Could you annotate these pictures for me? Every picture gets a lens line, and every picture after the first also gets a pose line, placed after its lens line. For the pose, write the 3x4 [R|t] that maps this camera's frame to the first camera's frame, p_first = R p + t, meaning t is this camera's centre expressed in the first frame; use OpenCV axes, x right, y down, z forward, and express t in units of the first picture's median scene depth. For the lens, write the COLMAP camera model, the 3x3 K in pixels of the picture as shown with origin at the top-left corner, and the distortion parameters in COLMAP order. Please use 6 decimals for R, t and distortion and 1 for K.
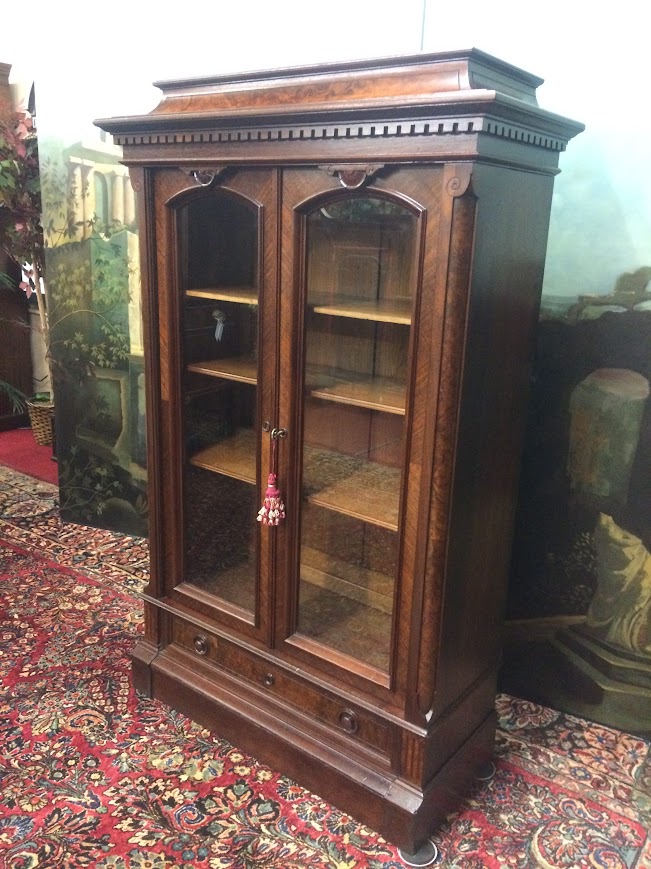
lens RADIAL K [[735.9, 0, 325.5], [0, 735.9, 434.5], [0, 0, 1]] dist [0.111563, -0.171511]
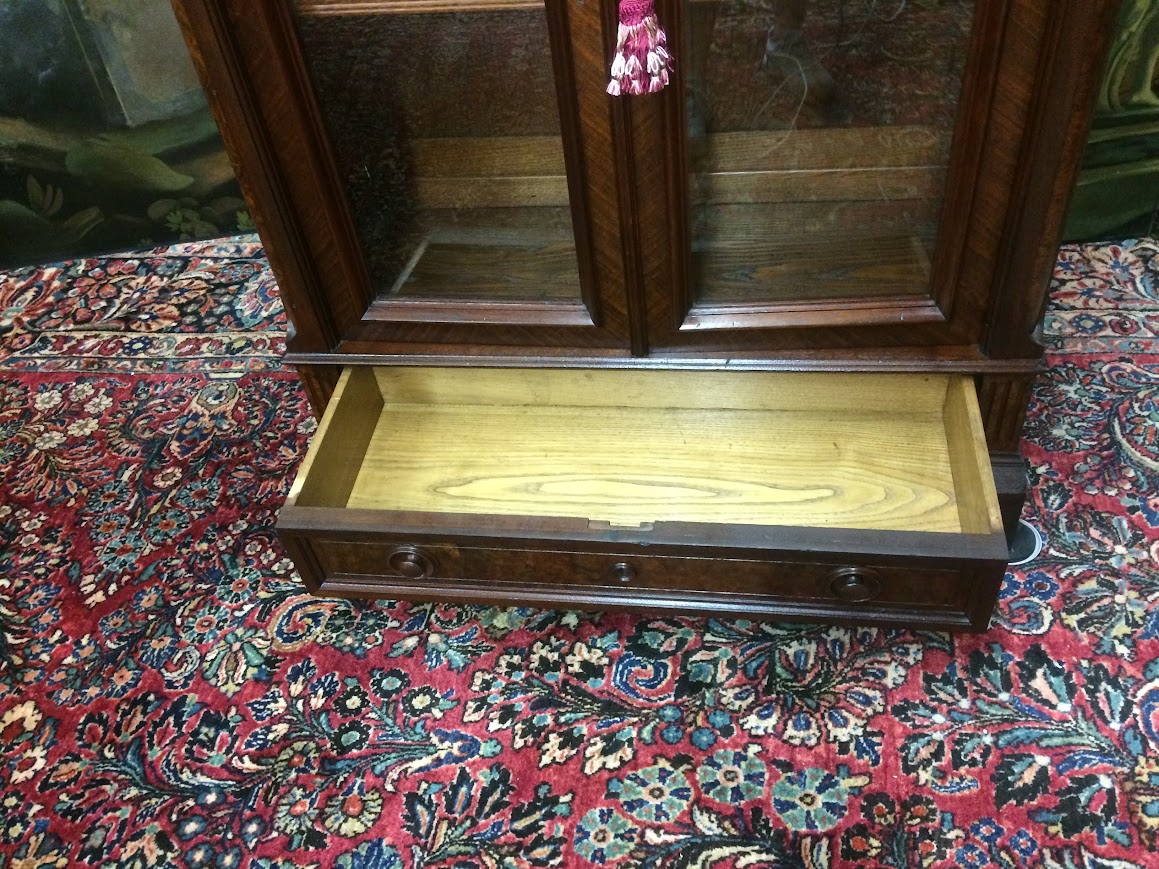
lens RADIAL K [[977.0, 0, 581.0], [0, 977.0, 440.4], [0, 0, 1]] dist [0.123790, -0.197047]
pose [[0.867715, -0.420016, 0.265814, -0.318471], [0.258969, 0.838463, 0.479495, 0.016546], [-0.424271, -0.347227, 0.836318, 0.459855]]
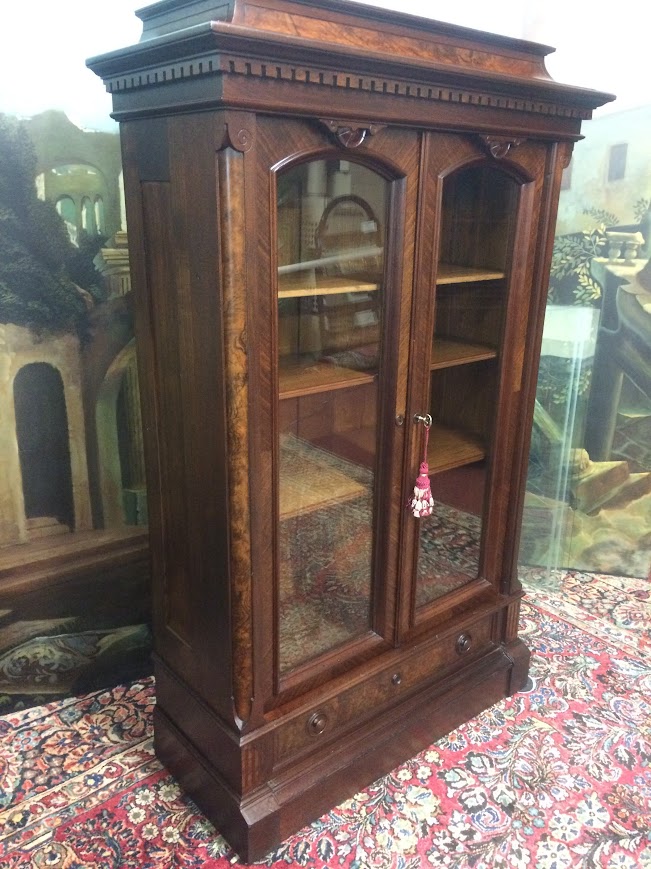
lens RADIAL K [[735.9, 0, 325.5], [0, 735.9, 434.5], [0, 0, 1]] dist [0.111563, -0.171511]
pose [[0.224377, -0.336633, 0.914513, -0.896229], [0.254904, 0.926042, 0.278336, -0.258972], [-0.940574, 0.170661, 0.293591, 0.784435]]
